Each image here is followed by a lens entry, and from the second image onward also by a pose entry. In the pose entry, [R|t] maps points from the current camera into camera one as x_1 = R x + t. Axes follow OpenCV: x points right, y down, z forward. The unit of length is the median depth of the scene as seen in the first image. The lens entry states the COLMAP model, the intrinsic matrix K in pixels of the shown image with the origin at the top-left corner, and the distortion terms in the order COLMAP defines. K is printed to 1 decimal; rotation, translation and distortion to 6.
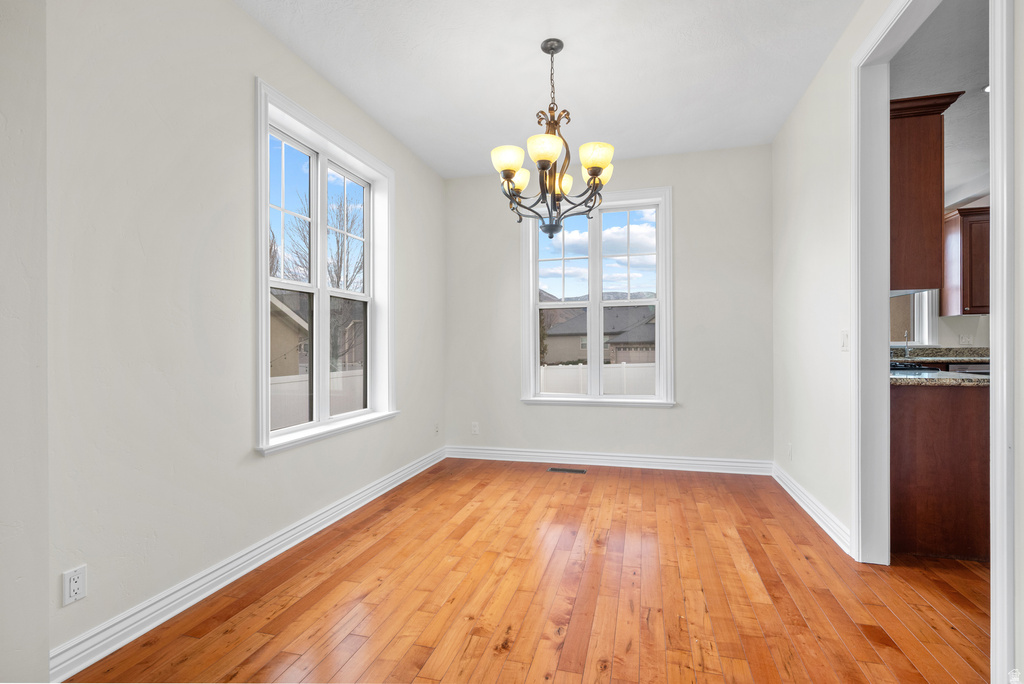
lens RADIAL K [[479.8, 0, 511.9], [0, 479.8, 346.9], [0, 0, 1]] dist [0.001568, 0.001329]
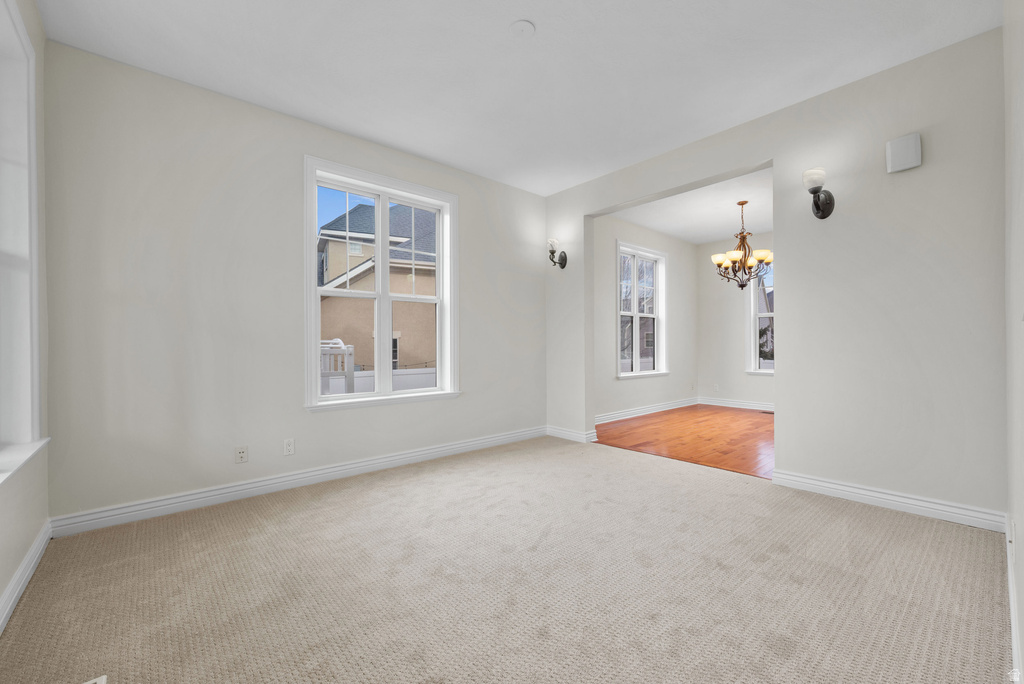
lens RADIAL K [[439.7, 0, 518.7], [0, 439.7, 342.7], [0, 0, 1]] dist [-0.002470, 0.000373]
pose [[0.846732, 0.001382, -0.532018, 0.233444], [-0.002877, 0.999994, -0.001981, 0.018449], [0.532012, 0.003208, 0.846731, -1.022848]]
